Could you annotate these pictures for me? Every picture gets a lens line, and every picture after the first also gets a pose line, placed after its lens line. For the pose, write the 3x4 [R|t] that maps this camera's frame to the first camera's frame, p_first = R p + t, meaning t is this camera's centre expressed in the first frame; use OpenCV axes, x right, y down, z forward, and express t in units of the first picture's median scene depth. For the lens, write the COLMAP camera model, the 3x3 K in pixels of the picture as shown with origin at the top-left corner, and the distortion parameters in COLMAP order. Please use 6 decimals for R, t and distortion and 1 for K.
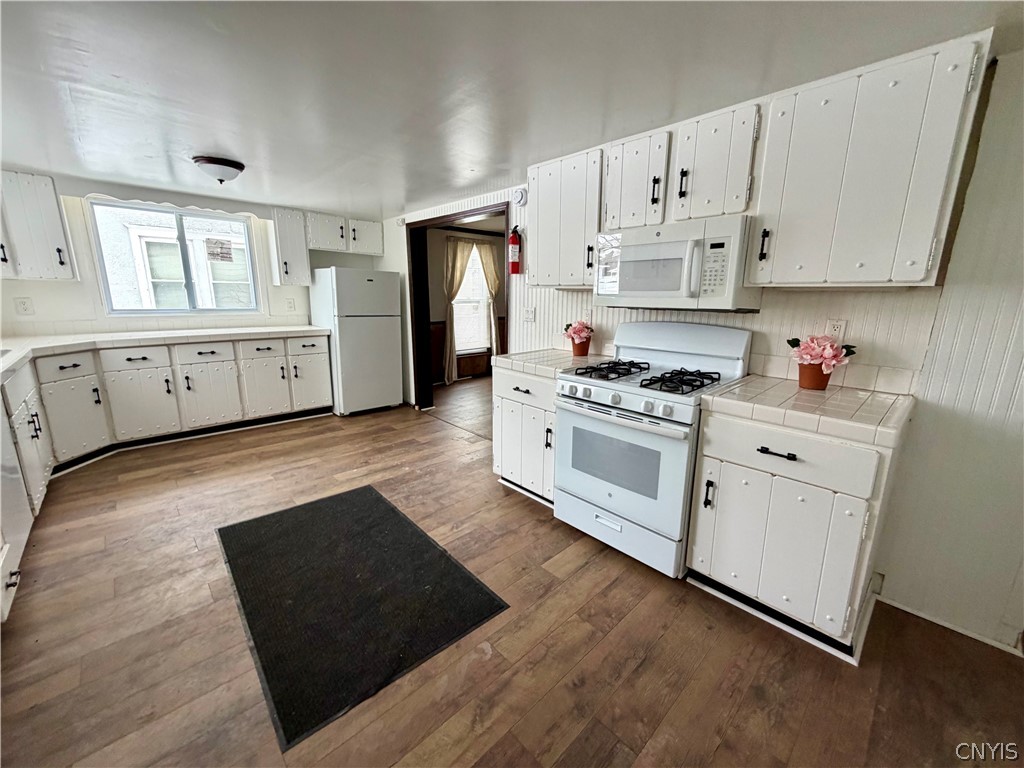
lens RADIAL K [[407.4, 0, 508.6], [0, 407.4, 385.4], [0, 0, 1]] dist [0.001490, 0.000189]
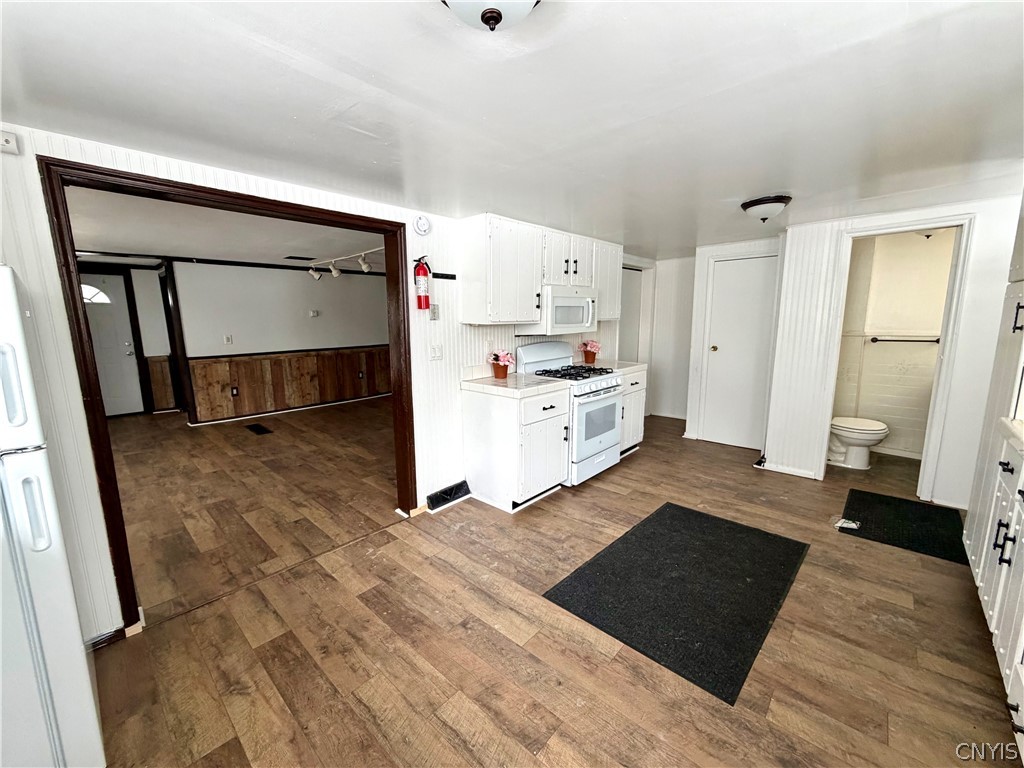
lens RADIAL K [[407.4, 0, 509.6], [0, 407.4, 385.4], [0, 0, 1]] dist [0.001490, 0.000189]
pose [[-0.070569, -0.172827, 0.982421, -0.972647], [0.234875, 0.954306, 0.184753, -0.258710], [-0.969460, 0.243784, -0.026752, 0.970040]]
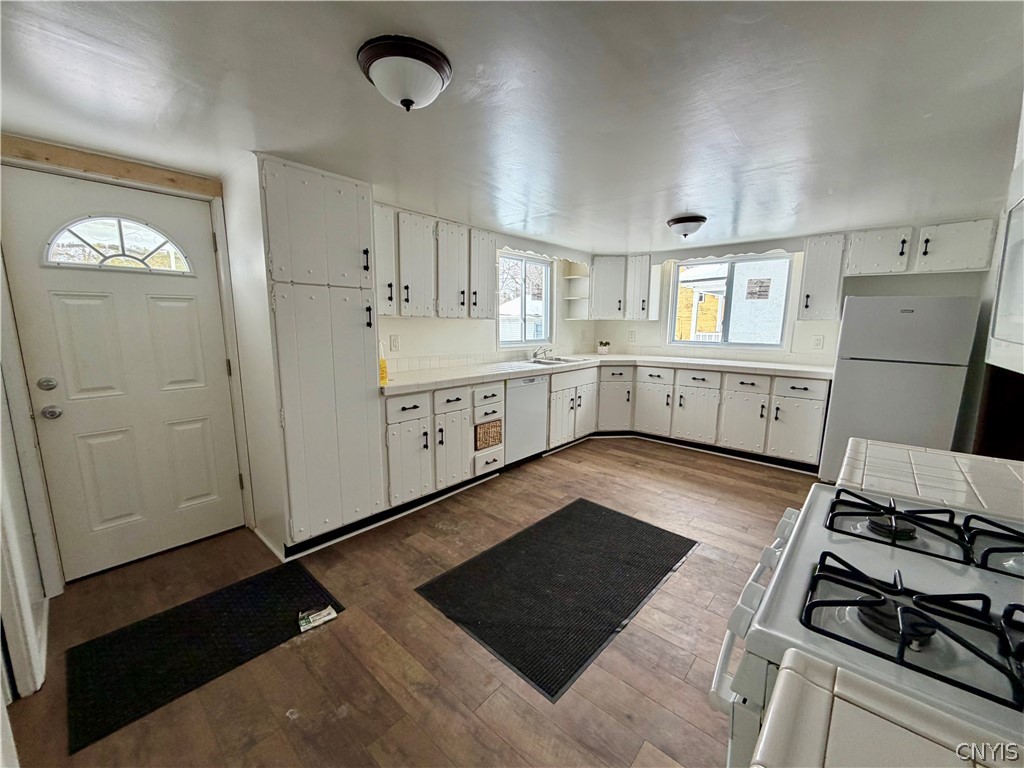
lens RADIAL K [[407.4, 0, 510.4], [0, 407.4, 385.6], [0, 0, 1]] dist [0.001490, 0.000189]
pose [[0.087746, 0.141090, -0.986100, 0.438896], [-0.223906, 0.967381, 0.118488, -0.095331], [0.970653, 0.210396, 0.116475, 0.418764]]
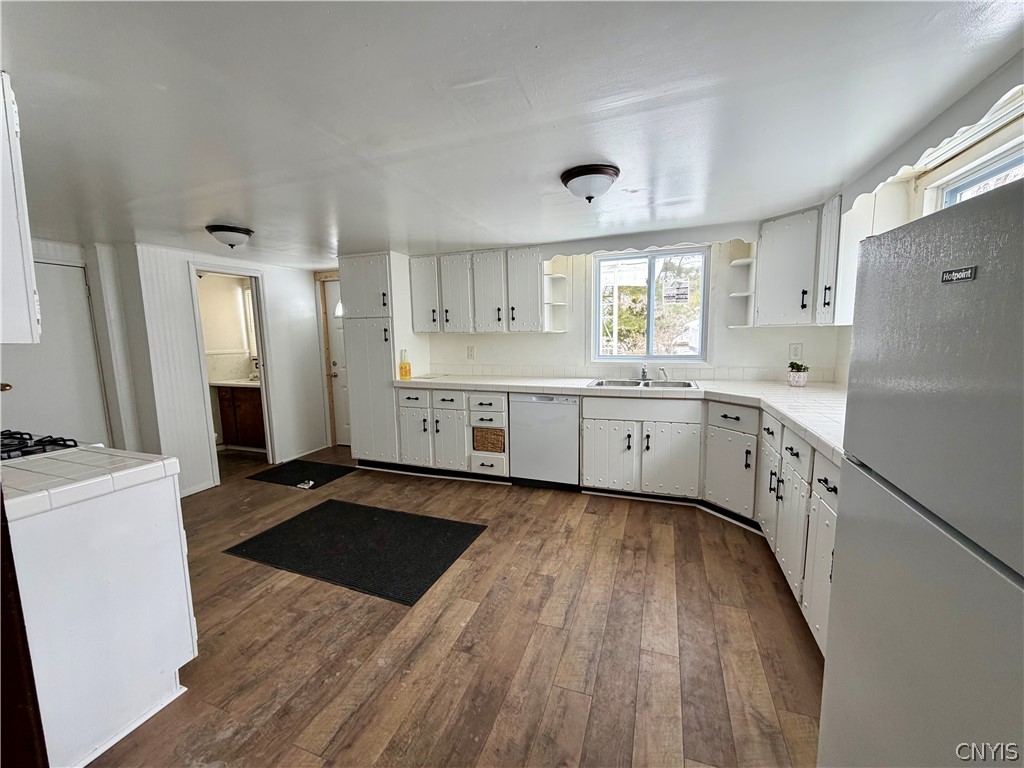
lens RADIAL K [[407.4, 0, 509.2], [0, 407.4, 384.8], [0, 0, 1]] dist [0.001490, 0.000189]
pose [[-0.900374, 0.058691, -0.431140, -0.205057], [-0.089119, 0.944981, 0.314751, -0.364224], [0.425892, 0.321817, -0.845606, 1.534843]]
